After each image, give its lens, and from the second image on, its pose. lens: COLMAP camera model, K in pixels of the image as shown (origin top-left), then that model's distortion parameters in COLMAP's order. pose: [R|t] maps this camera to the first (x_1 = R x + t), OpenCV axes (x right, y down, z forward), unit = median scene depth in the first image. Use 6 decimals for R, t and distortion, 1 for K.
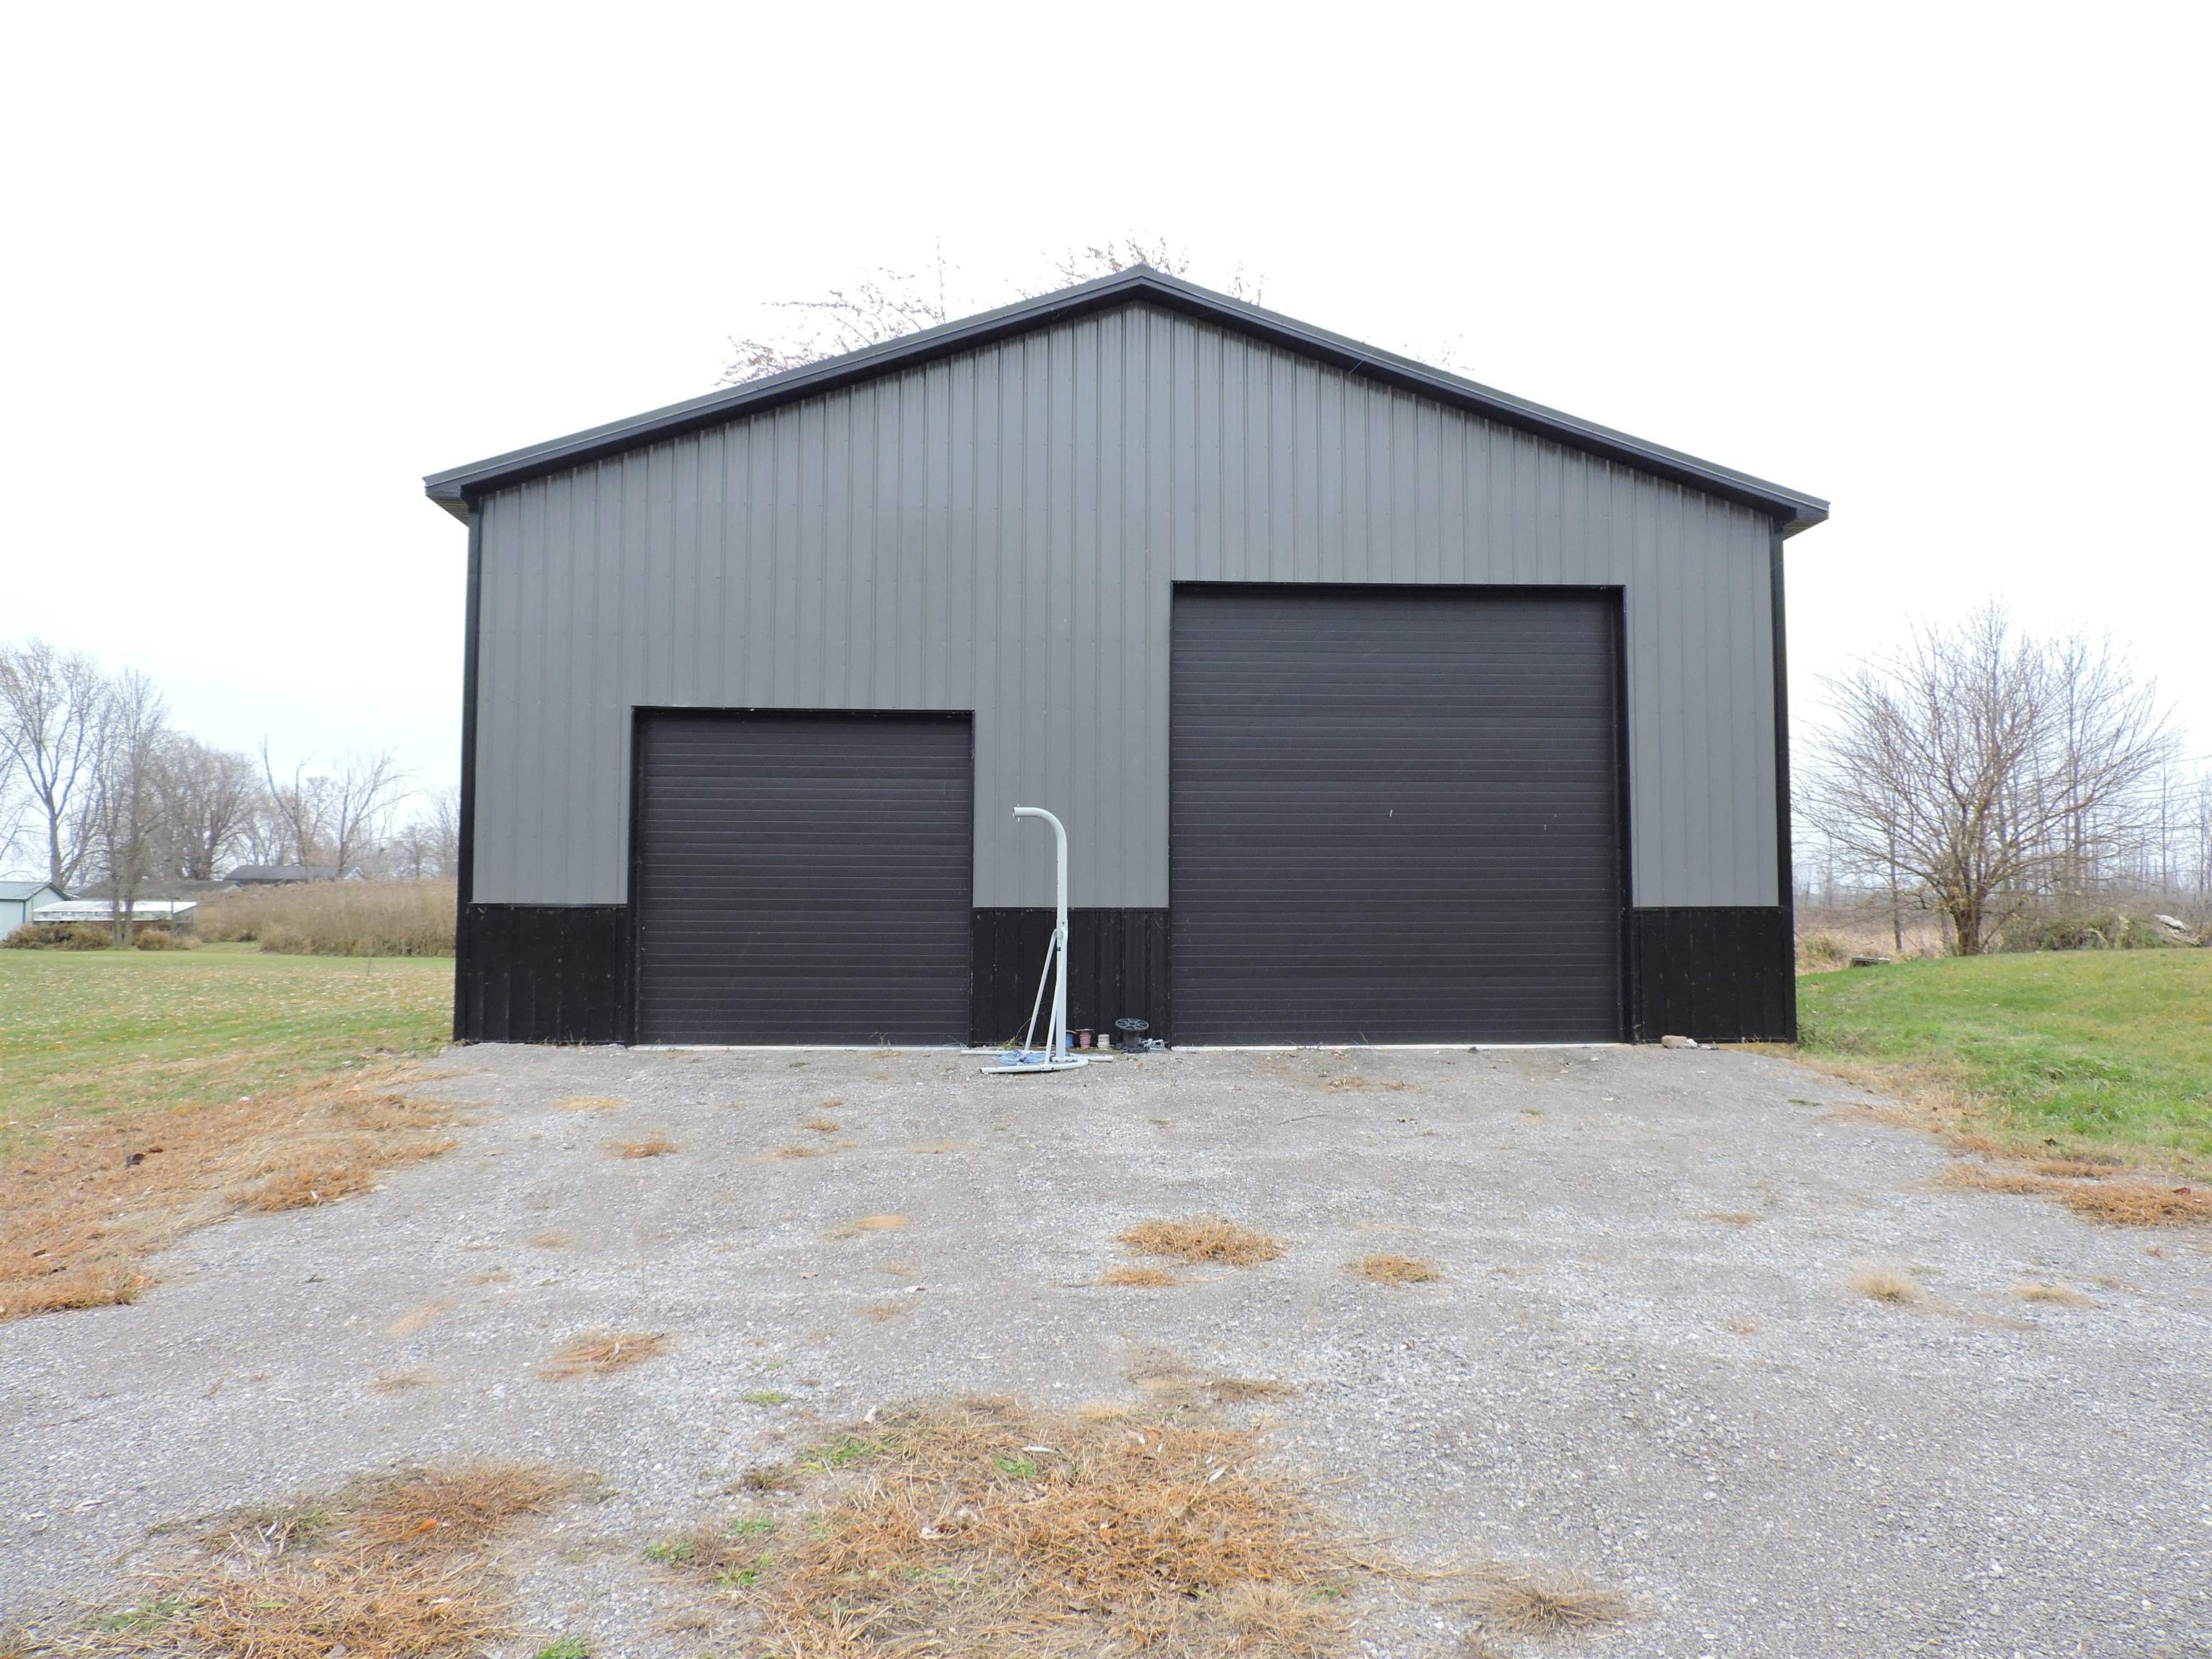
lens RADIAL K [[1598.3, 0, 1106.0], [0, 1598.3, 829.5], [0, 0, 1]] dist [-0.044704, 0.002024]
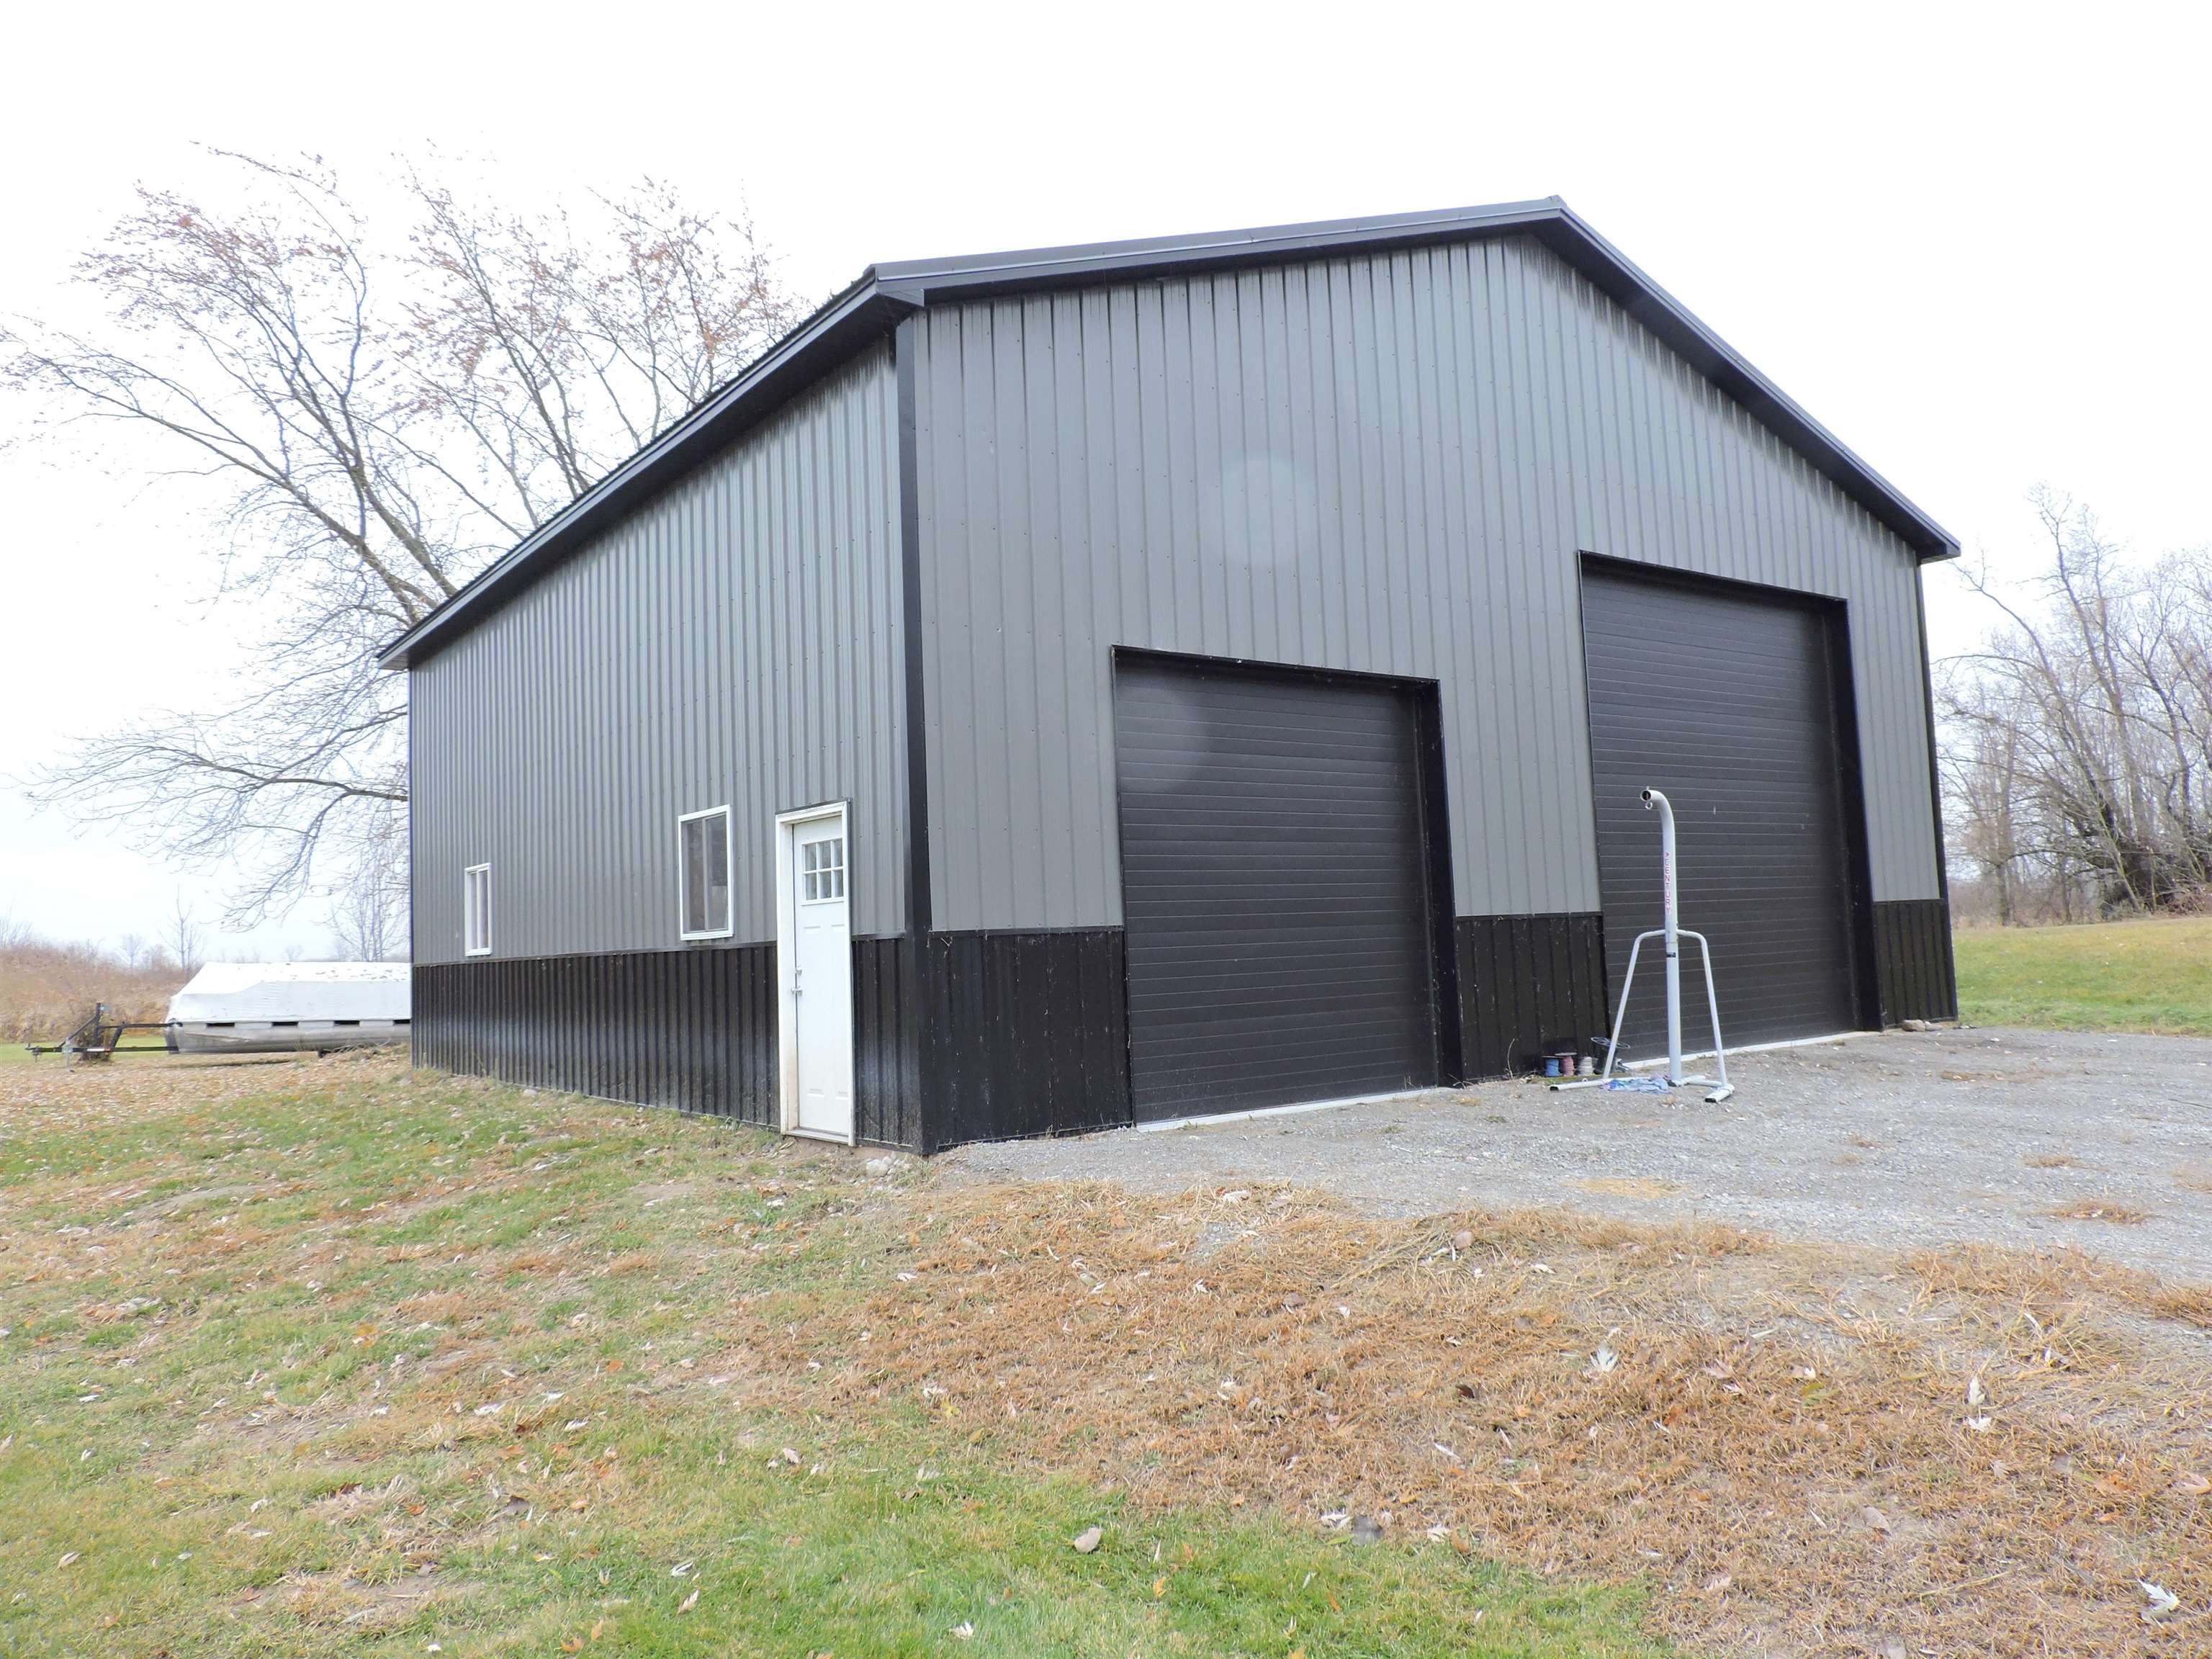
lens RADIAL K [[1598.3, 0, 1106.0], [0, 1598.3, 829.5], [0, 0, 1]] dist [-0.044704, 0.002024]
pose [[0.830138, 0.004591, 0.557539, -0.685498], [0.012273, 0.999573, -0.026504, 0.022571], [-0.557422, 0.028844, 0.829728, 0.409704]]
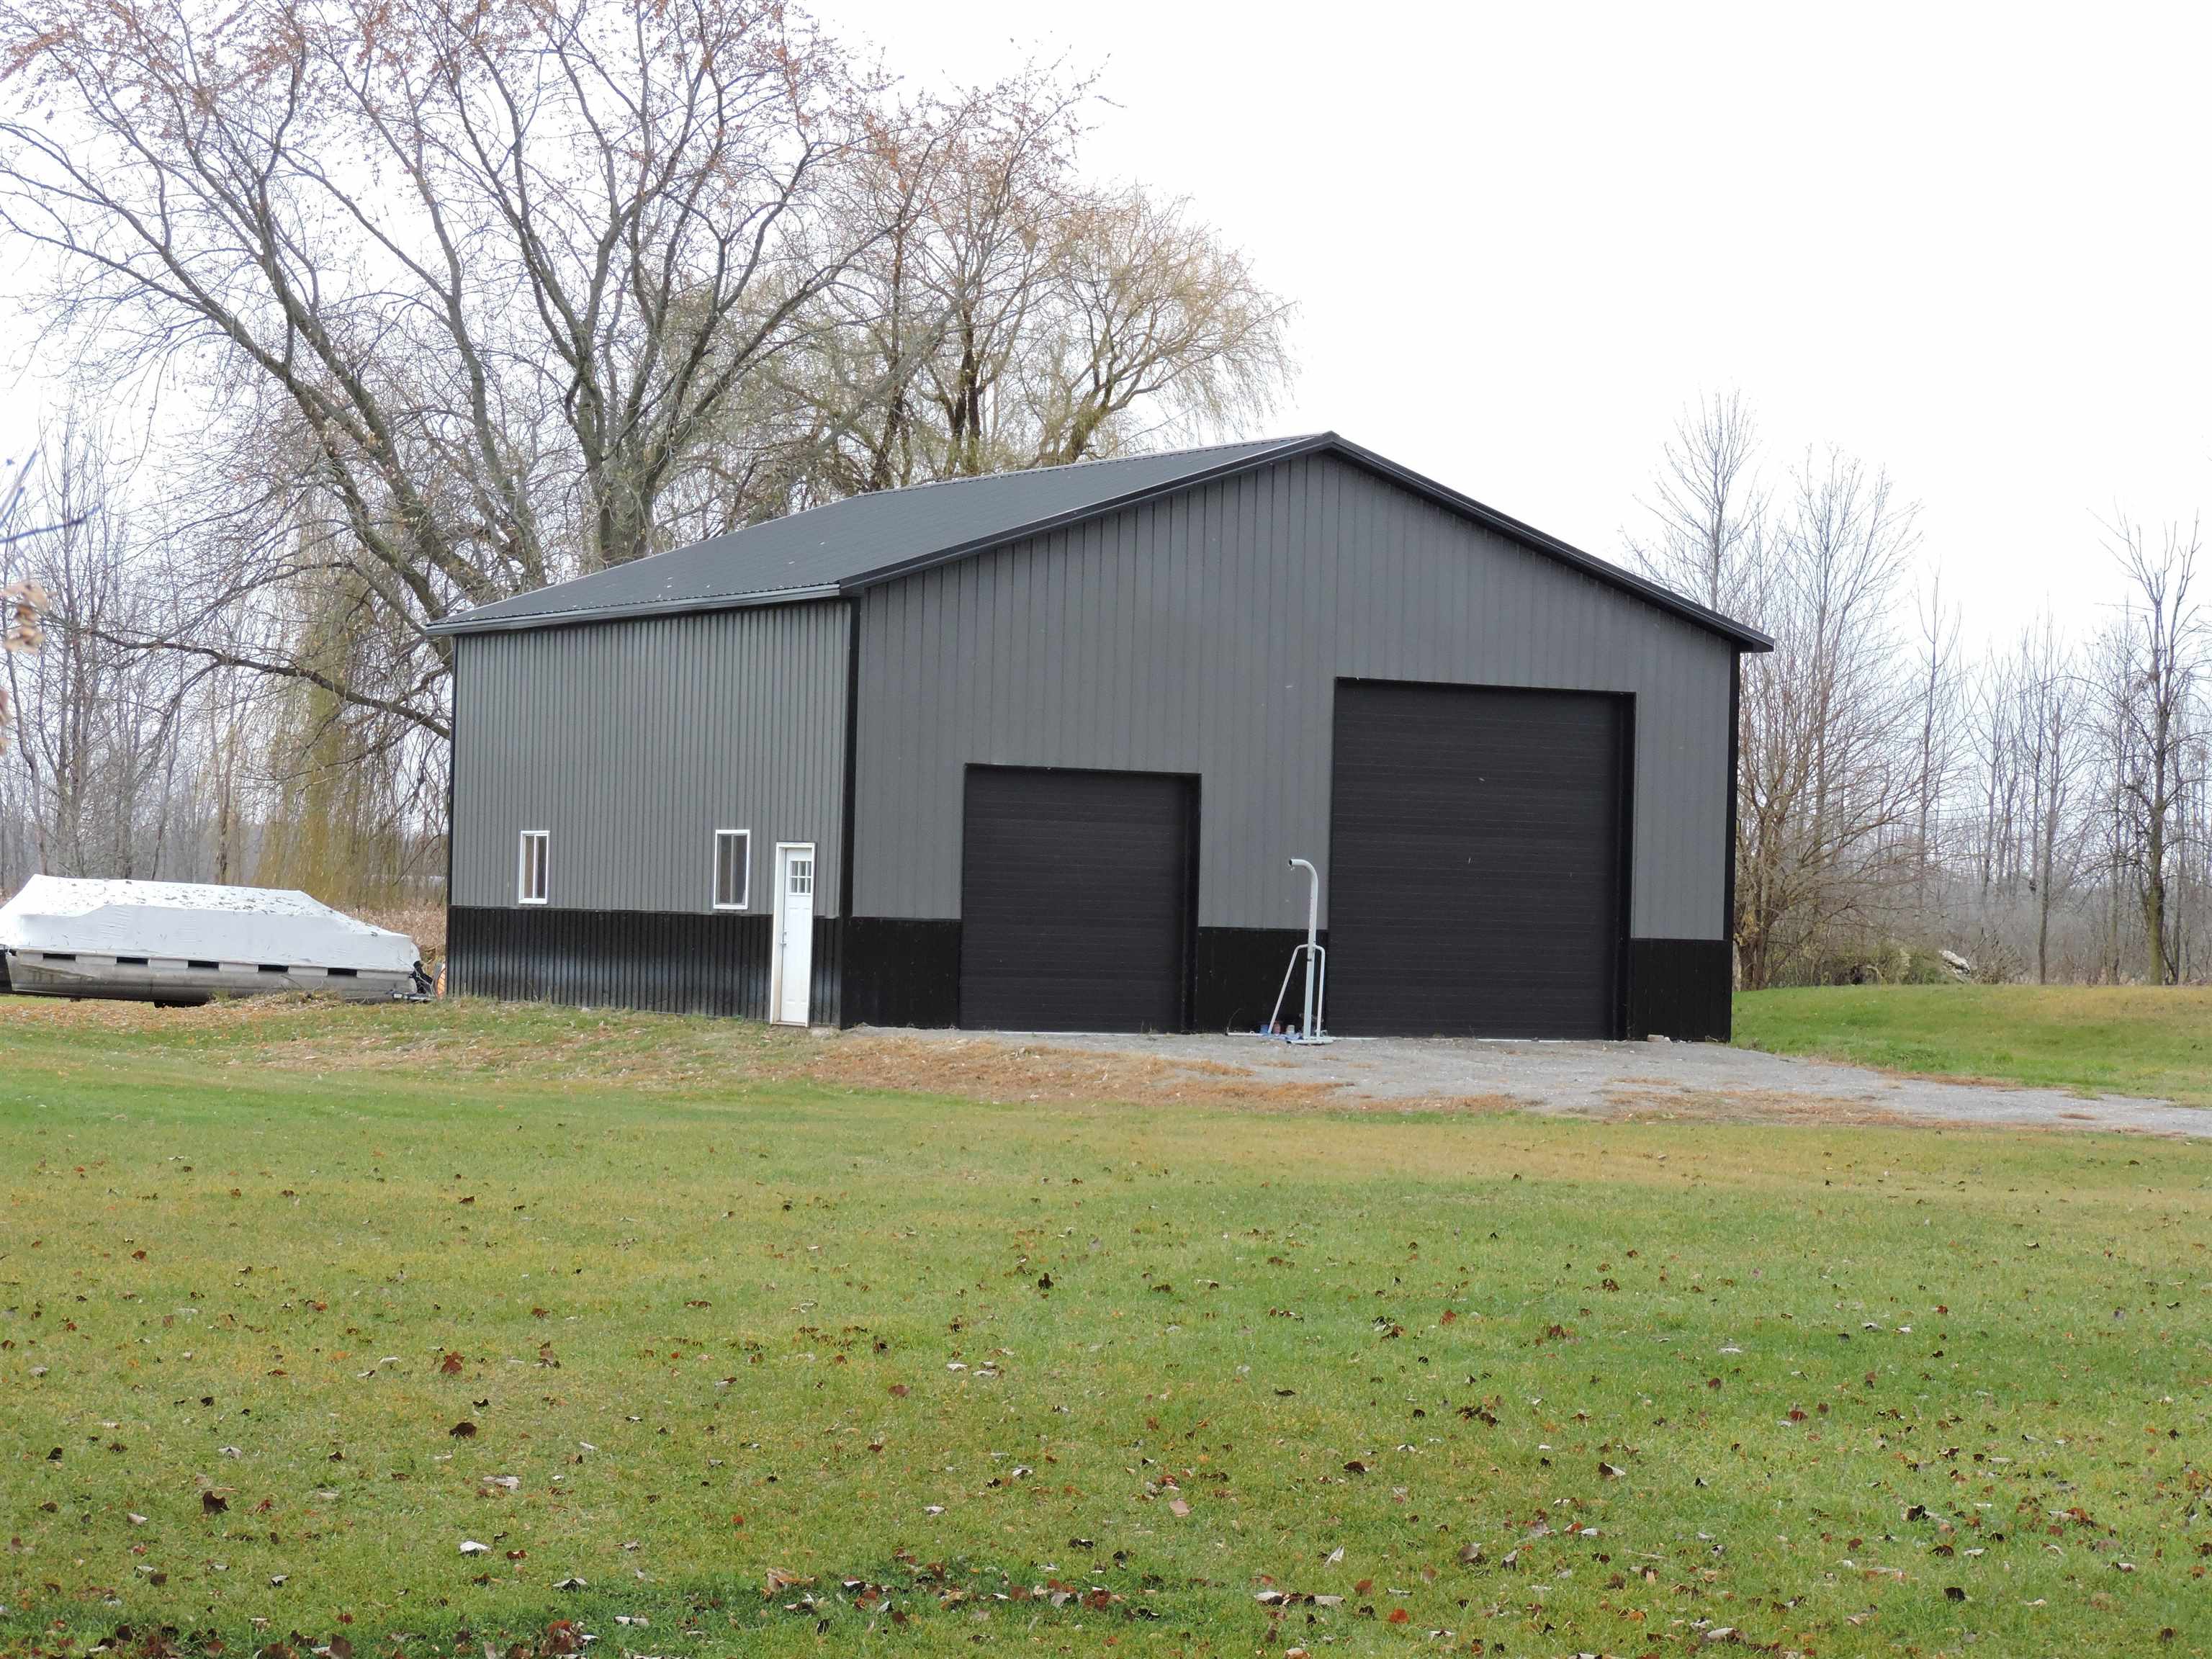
lens RADIAL K [[5468.1, 0, 1106.0], [0, 5468.1, 829.5], [0, 0, 1]] dist [-0.023016, 0.027053]
pose [[0.899321, 0.029492, 0.436294, -2.063519], [-0.049263, 0.998205, 0.034069, -0.176045], [-0.434506, -0.052133, 0.899159, -2.918051]]
